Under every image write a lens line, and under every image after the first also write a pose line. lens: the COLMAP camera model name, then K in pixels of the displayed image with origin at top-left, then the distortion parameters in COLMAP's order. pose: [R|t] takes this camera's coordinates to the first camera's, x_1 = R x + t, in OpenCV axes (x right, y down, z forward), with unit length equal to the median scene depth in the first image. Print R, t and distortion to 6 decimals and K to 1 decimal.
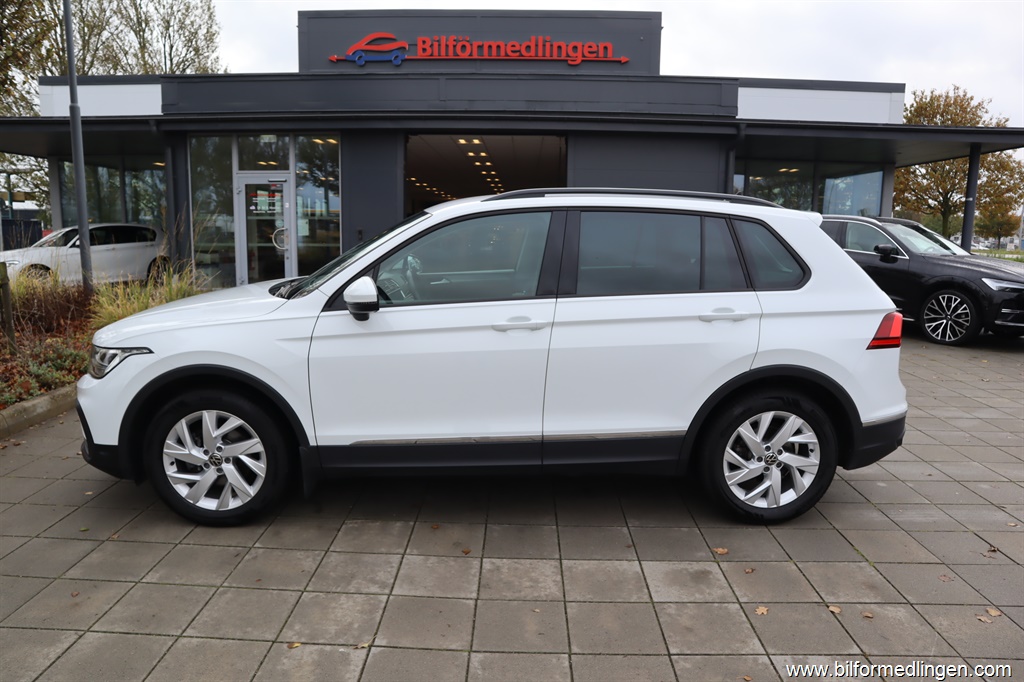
lens RADIAL K [[709.3, 0, 512.0], [0, 709.3, 341.0], [0, 0, 1]] dist [-0.123494, 0.075321]
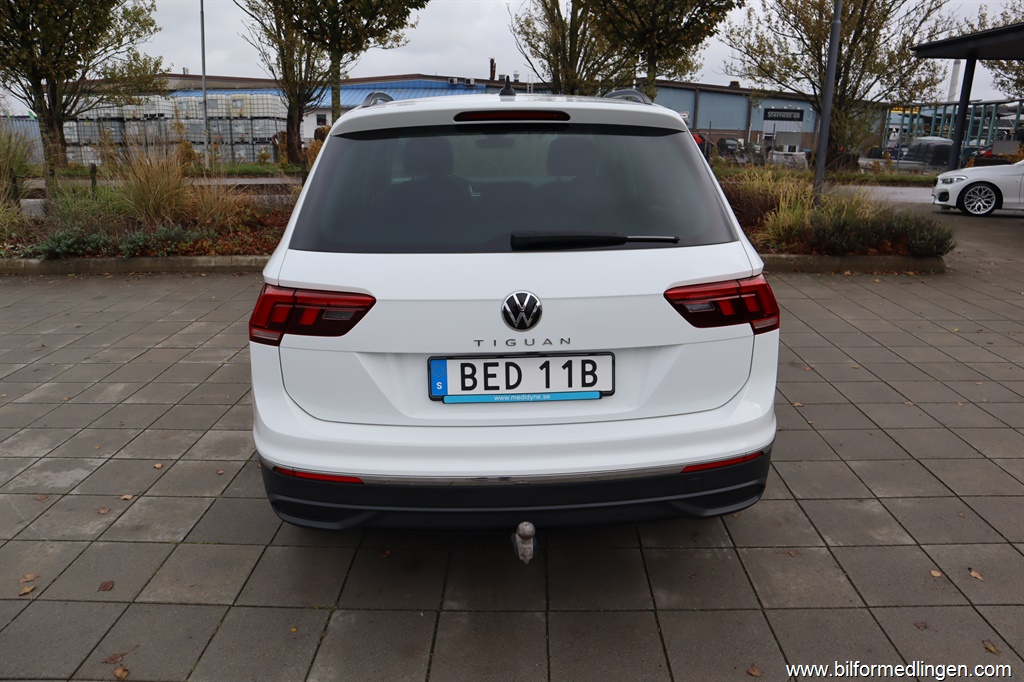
lens RADIAL K [[709.3, 0, 512.0], [0, 709.3, 341.0], [0, 0, 1]] dist [-0.123494, 0.075321]
pose [[-0.002035, 0.277954, -0.960592, 1.215462], [-0.164254, 0.947455, 0.274500, -0.204634], [0.986416, 0.158339, 0.043727, 1.272673]]
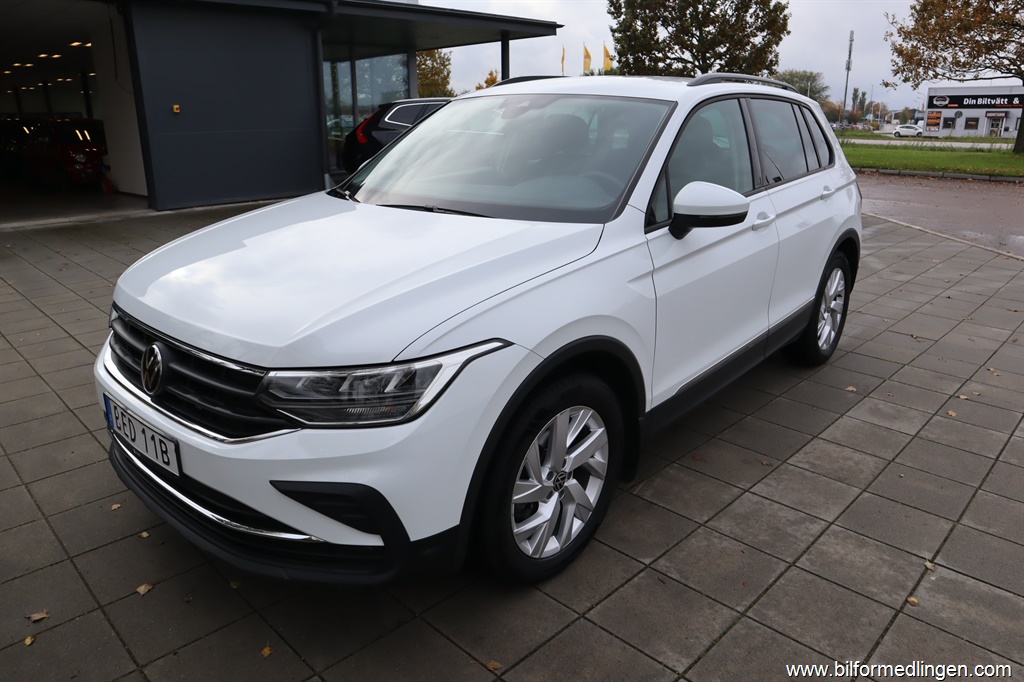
lens RADIAL K [[709.3, 0, 512.0], [0, 709.3, 341.0], [0, 0, 1]] dist [-0.123494, 0.075321]
pose [[0.690400, -0.239811, 0.682524, -0.901649], [0.131698, 0.969356, 0.207375, -0.104628], [-0.711340, -0.053284, 0.700826, 0.578236]]
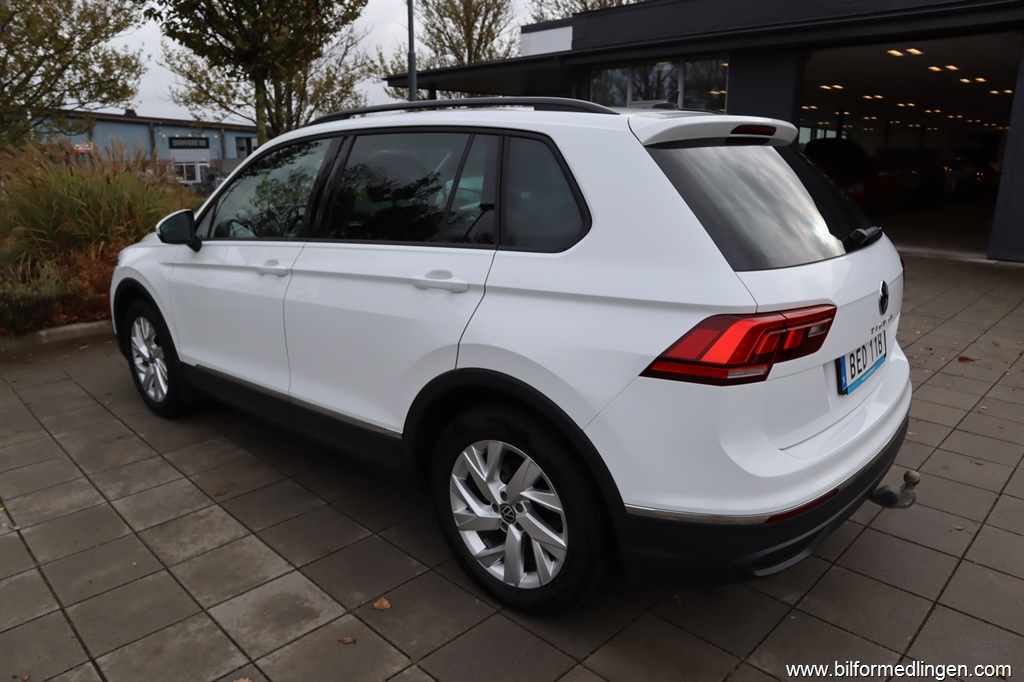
lens RADIAL K [[709.3, 0, 512.0], [0, 709.3, 341.0], [0, 0, 1]] dist [-0.123494, 0.075321]
pose [[0.723337, 0.160387, -0.671610, 0.839072], [-0.097833, 0.986642, 0.130252, -0.078009], [0.683529, -0.028511, 0.729366, 0.565041]]
